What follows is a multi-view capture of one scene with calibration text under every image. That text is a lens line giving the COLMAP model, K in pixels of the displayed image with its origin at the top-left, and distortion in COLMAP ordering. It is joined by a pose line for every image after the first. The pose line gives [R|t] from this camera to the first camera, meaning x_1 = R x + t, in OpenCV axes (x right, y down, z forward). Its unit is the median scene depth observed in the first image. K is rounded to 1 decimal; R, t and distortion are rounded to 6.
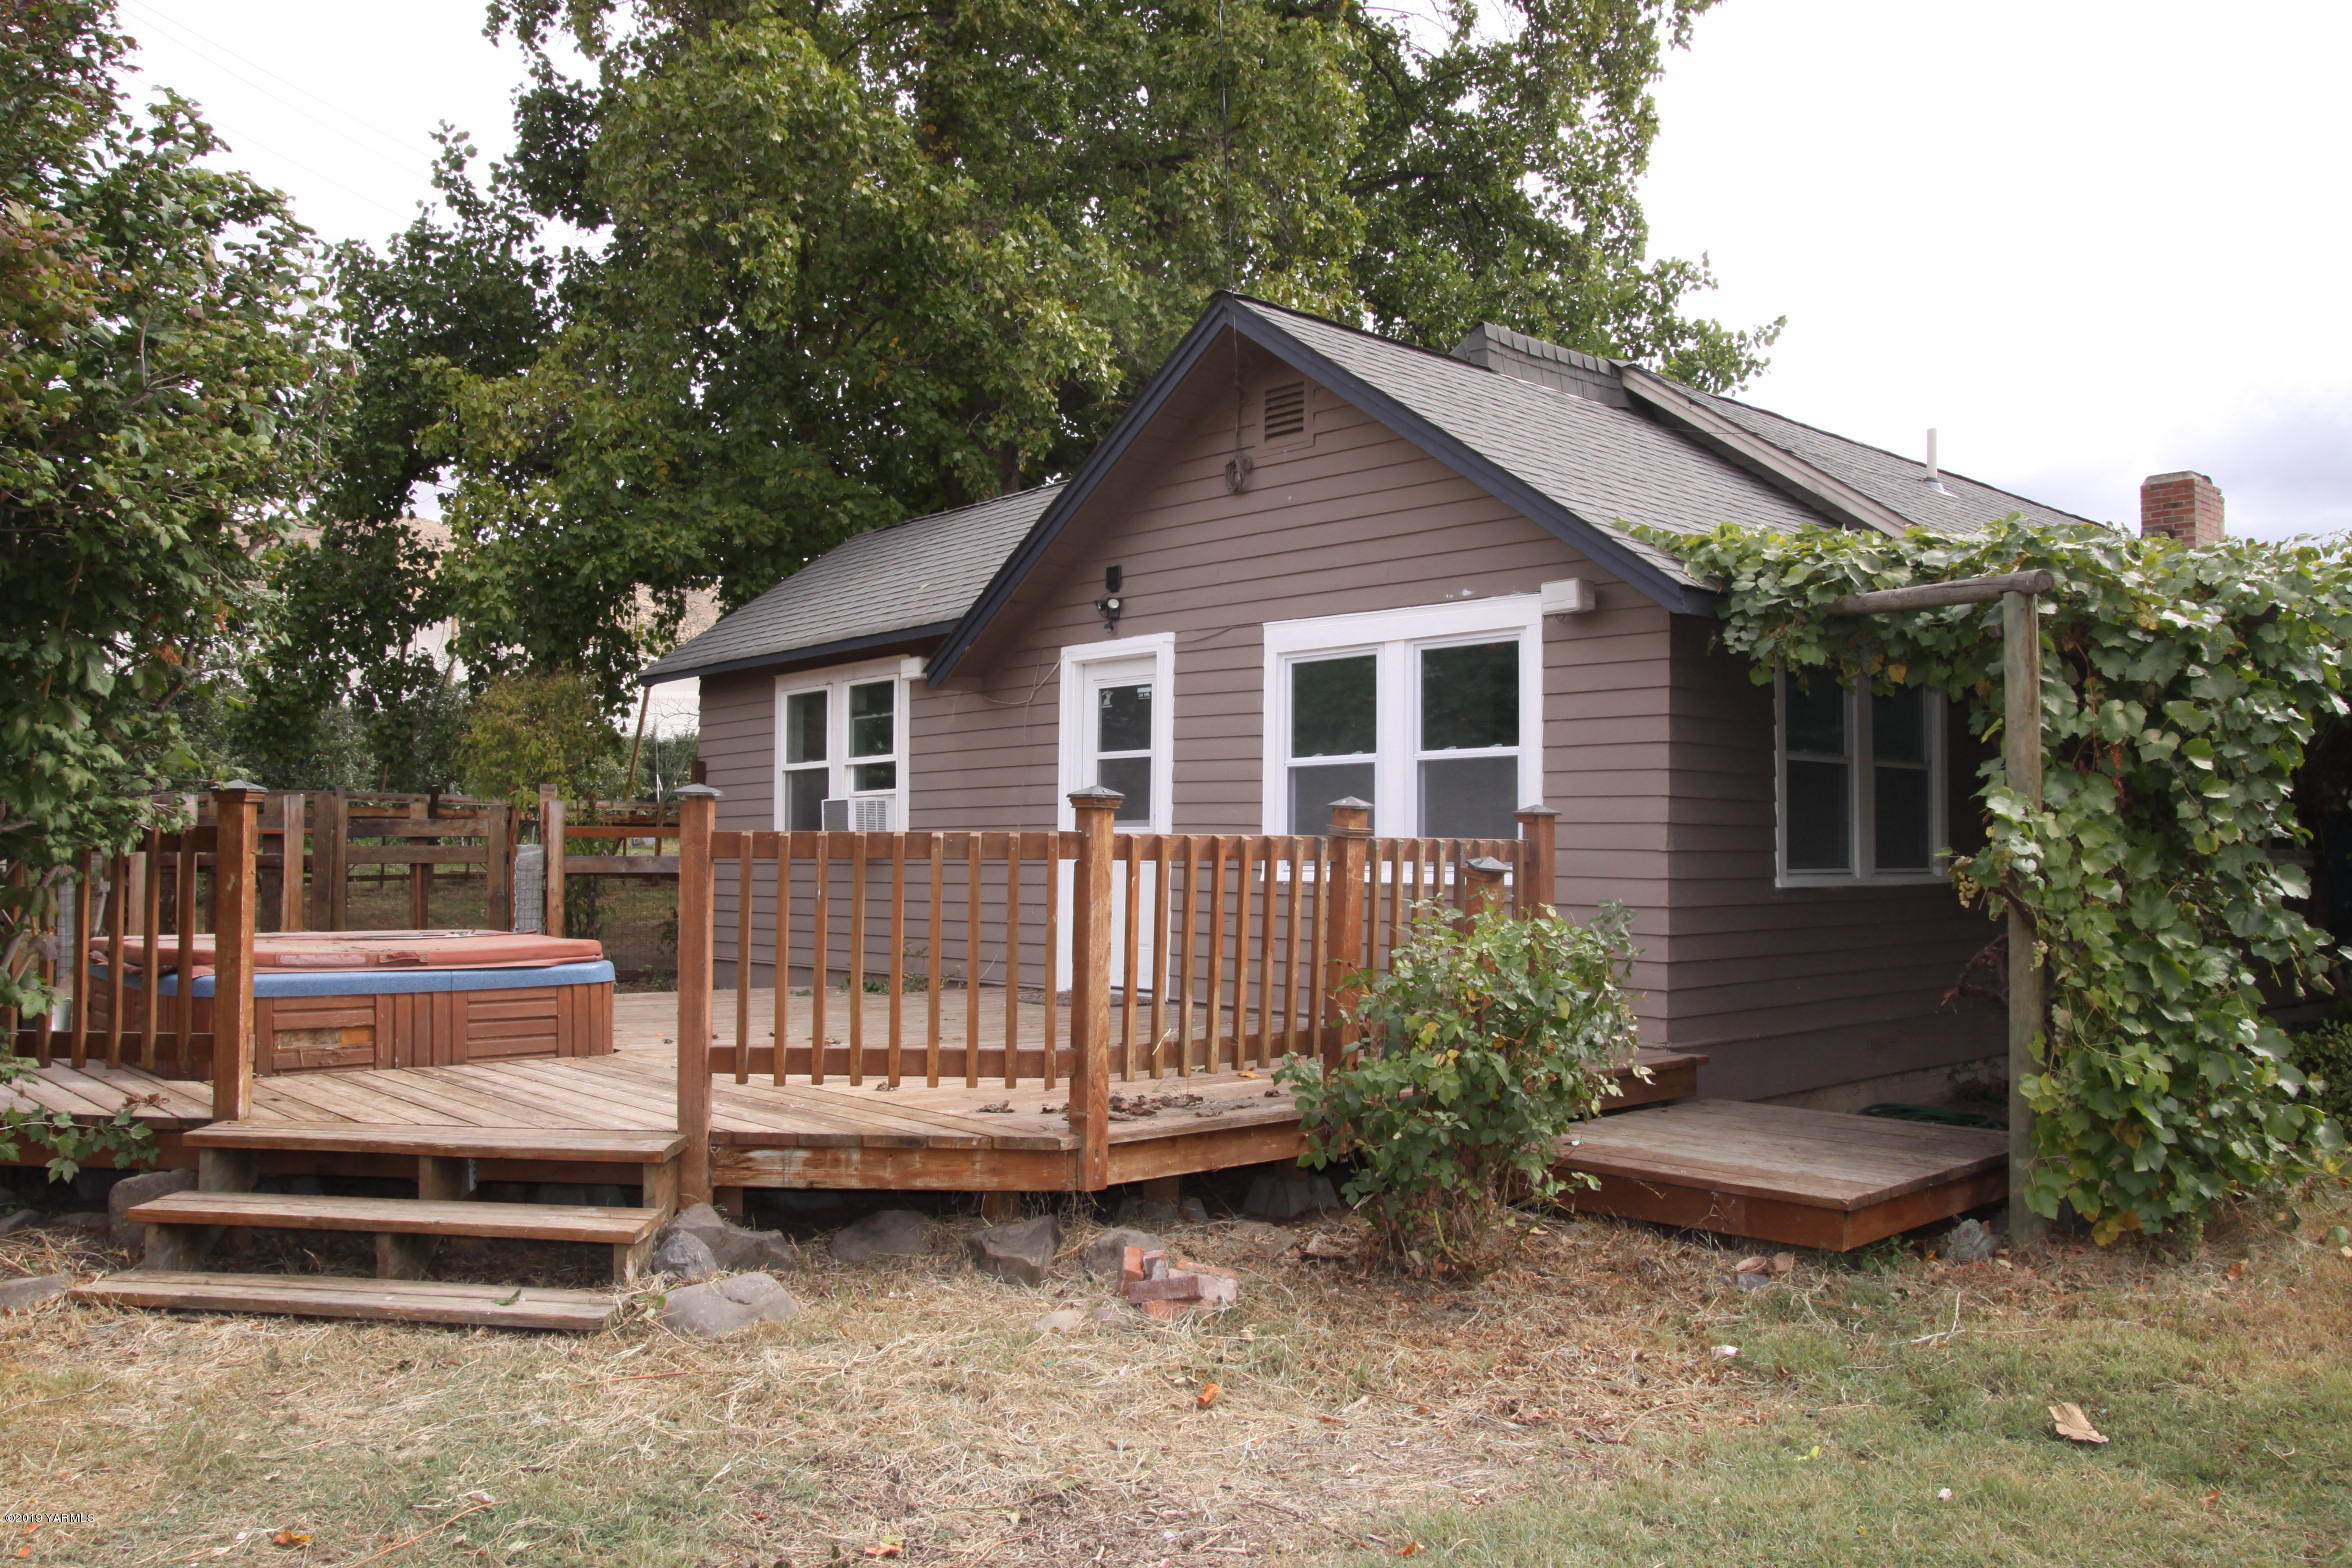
lens RADIAL K [[1853.9, 0, 1182.6], [0, 1853.9, 768.4], [0, 0, 1]] dist [-0.137303, 0.141425]
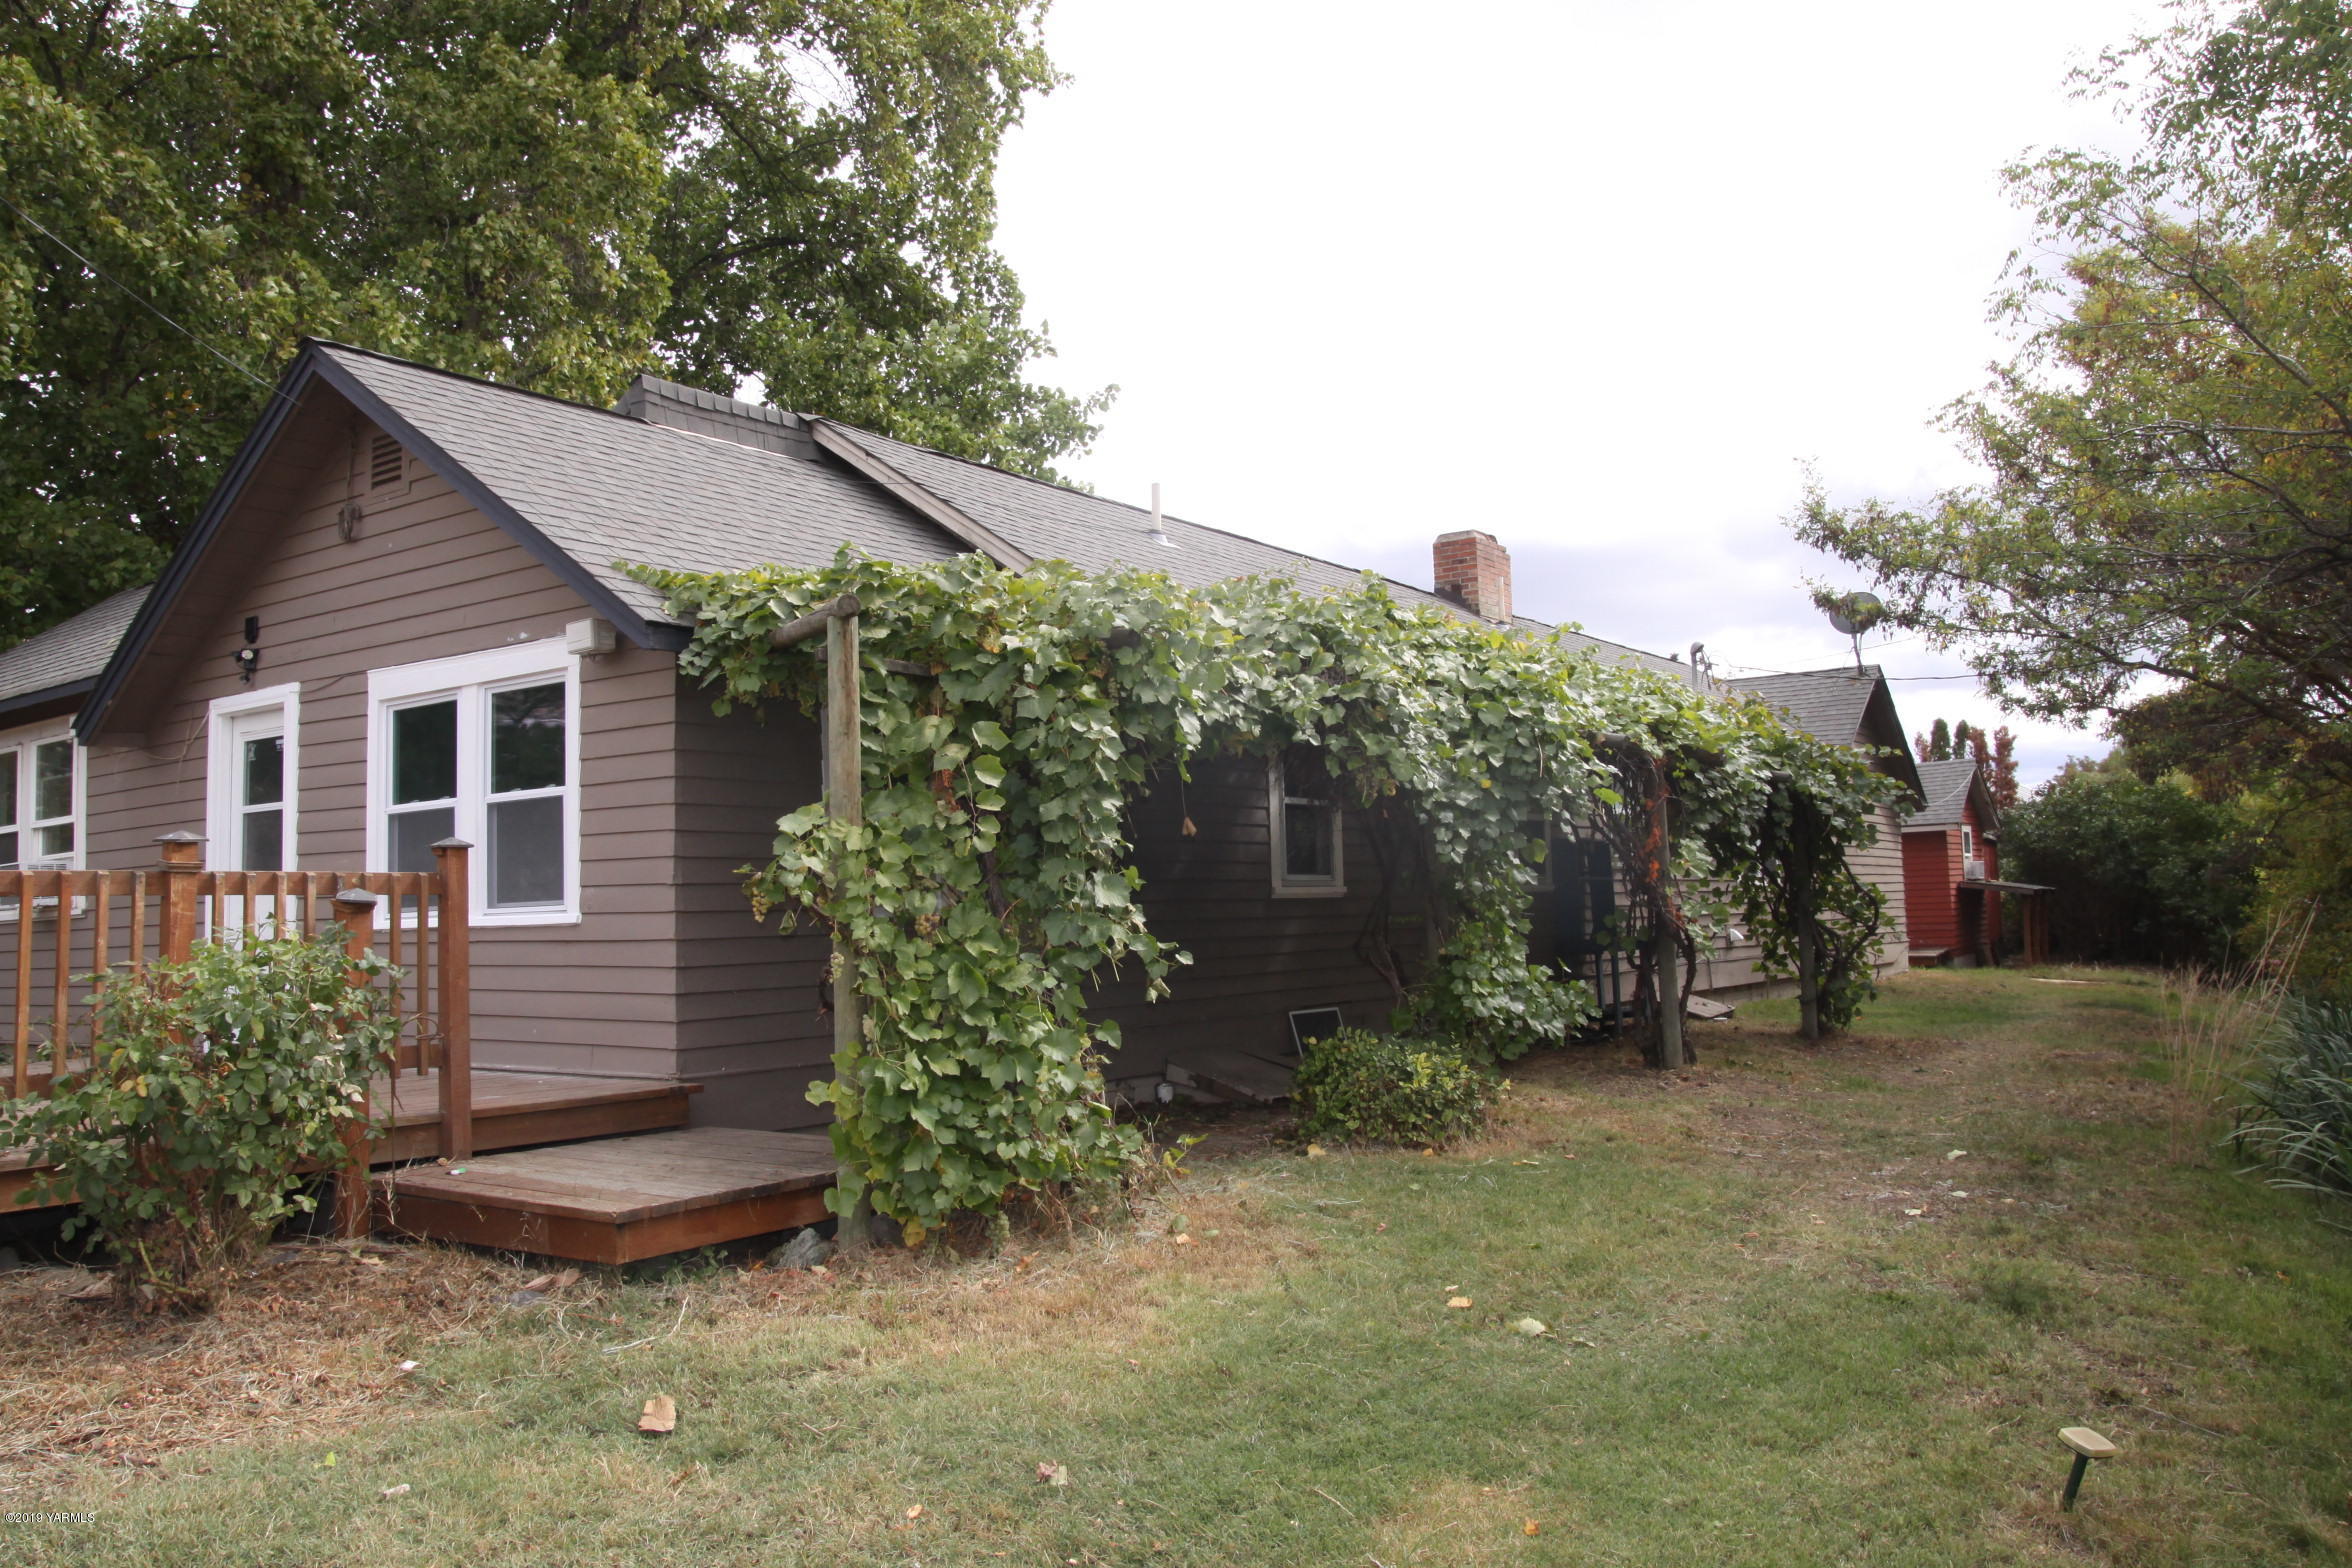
lens RADIAL K [[1816.4, 0, 1219.9], [0, 1816.4, 786.3], [0, 0, 1]] dist [-0.135847, 0.103058]
pose [[0.971896, -0.019865, 0.234571, 0.282917], [0.026151, 0.999377, -0.023718, 0.019350], [-0.233954, 0.029186, 0.971810, -0.032038]]
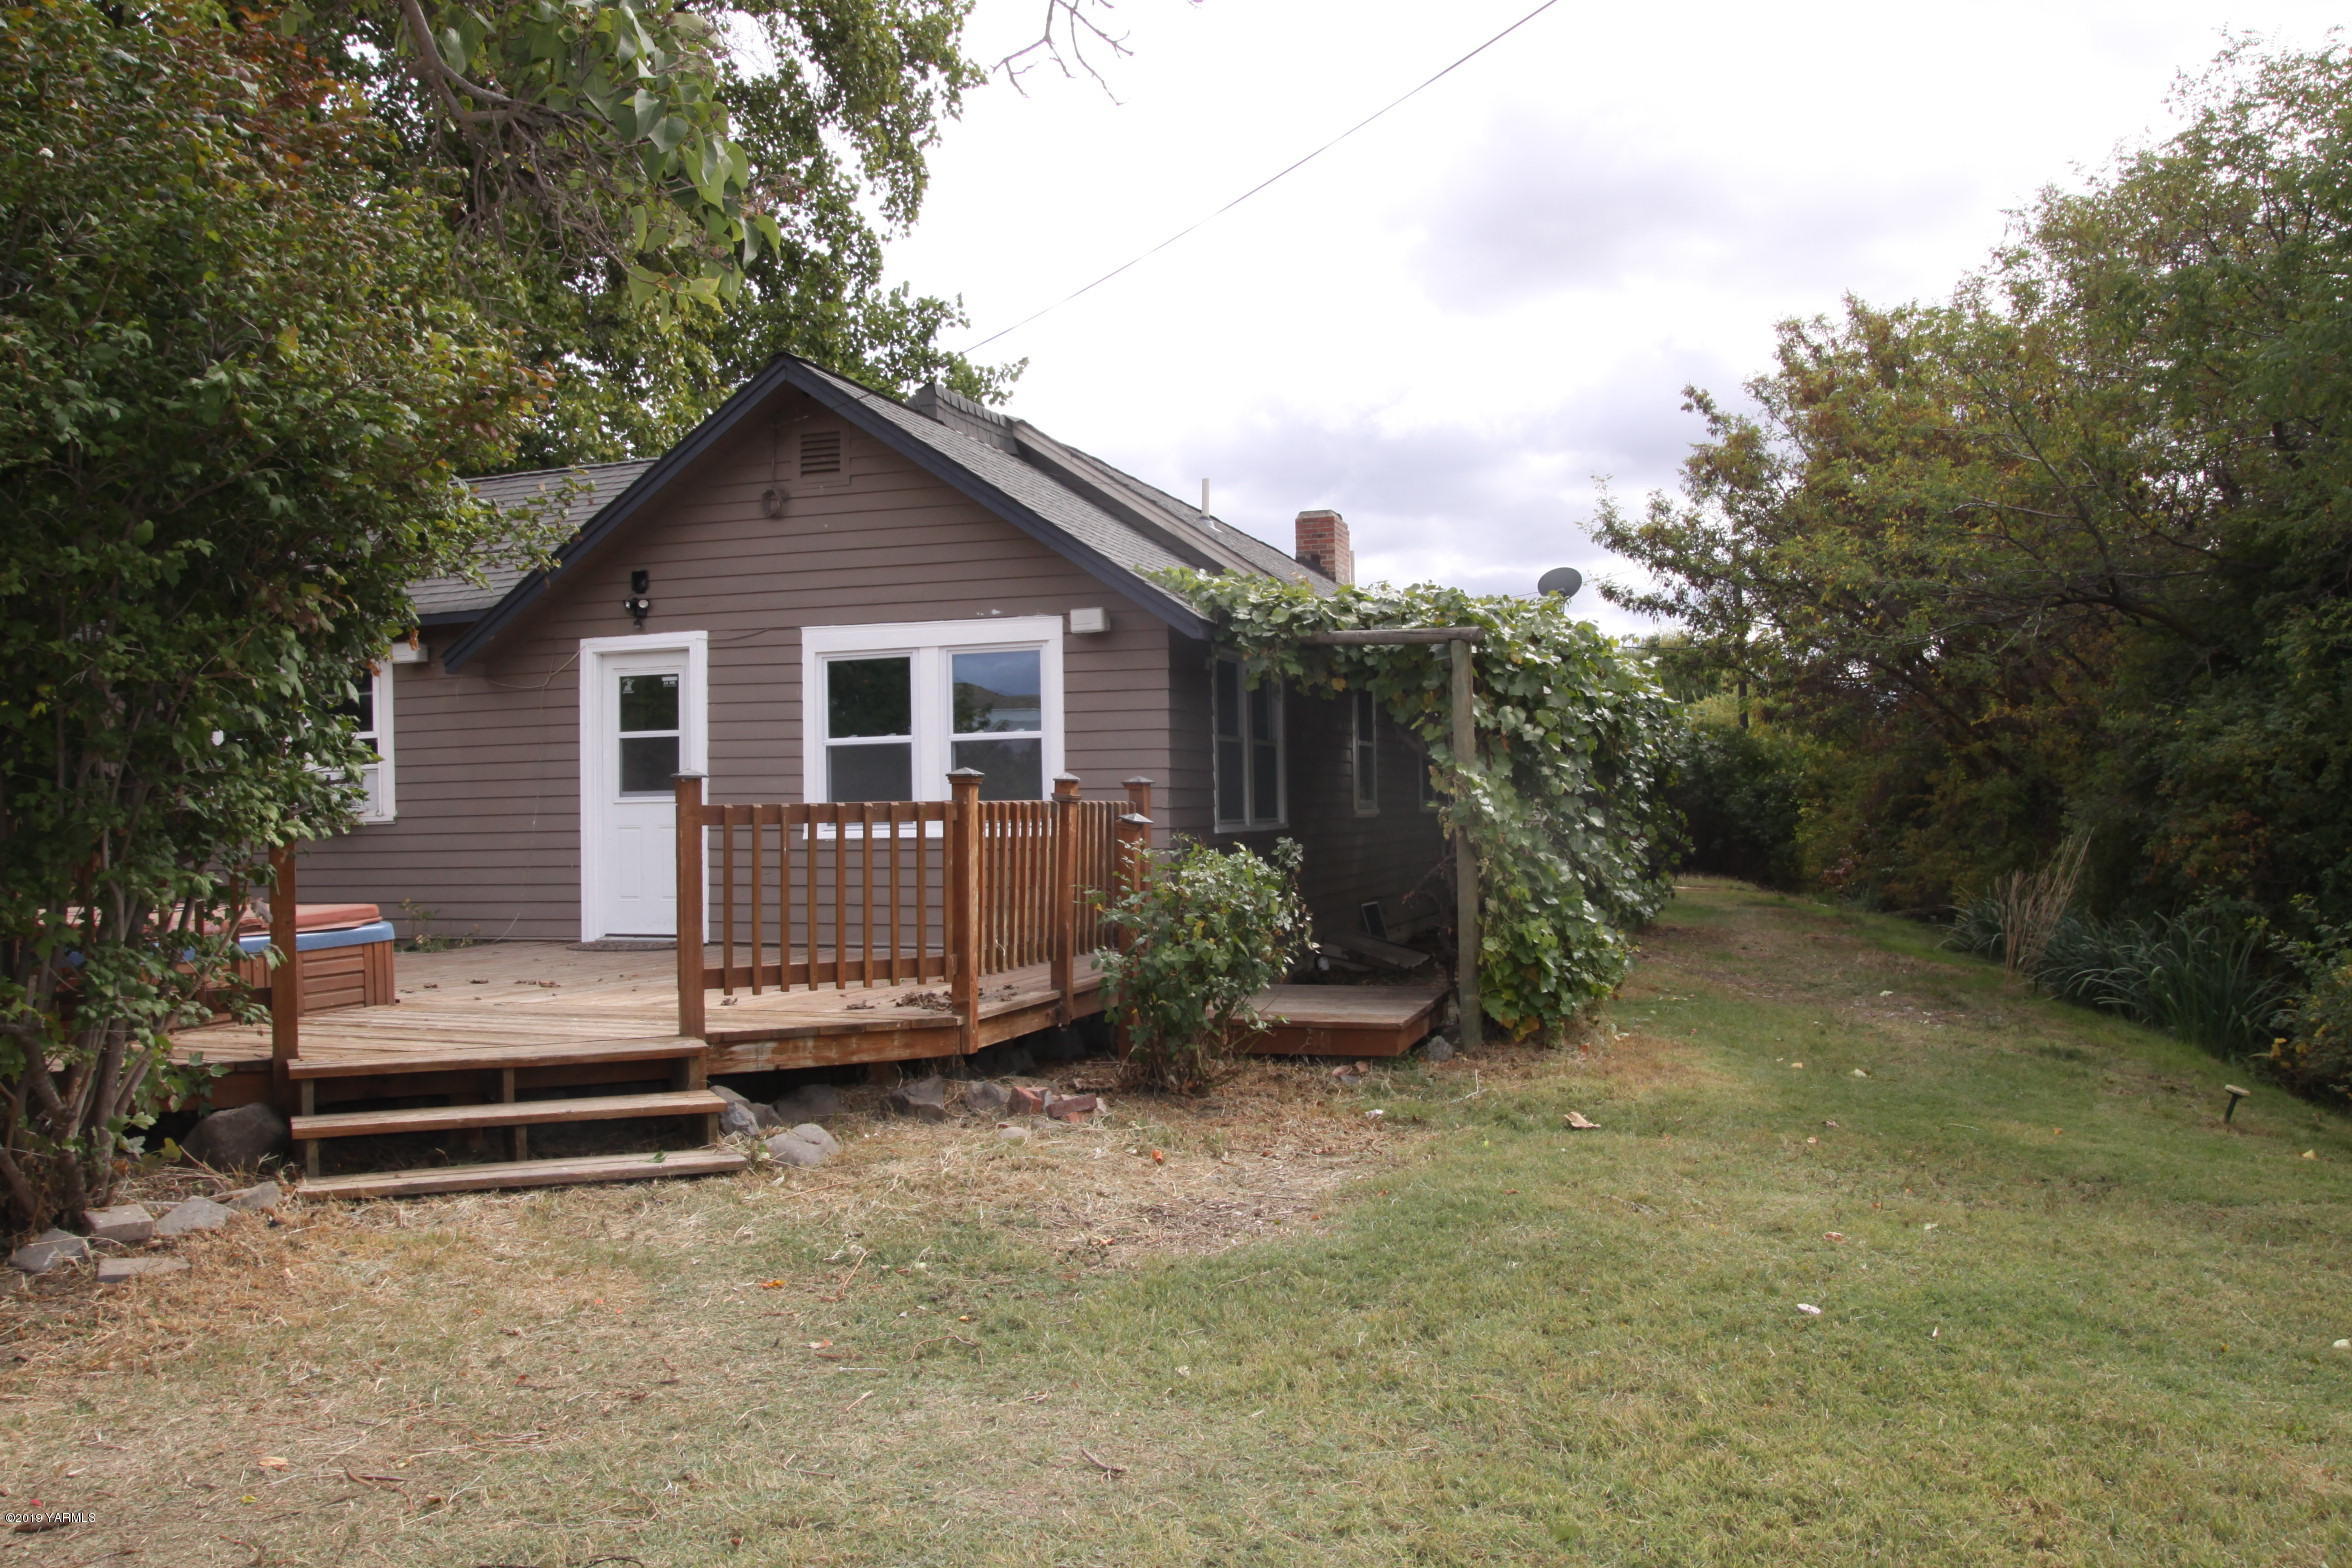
lens RADIAL K [[1853.9, 0, 1182.6], [0, 1853.9, 768.4], [0, 0, 1]] dist [-0.137303, 0.141425]
pose [[0.864870, -0.009592, 0.501905, -0.371357], [-0.000830, 0.999789, 0.020537, -0.011690], [-0.501996, -0.018178, 0.864679, -0.184389]]
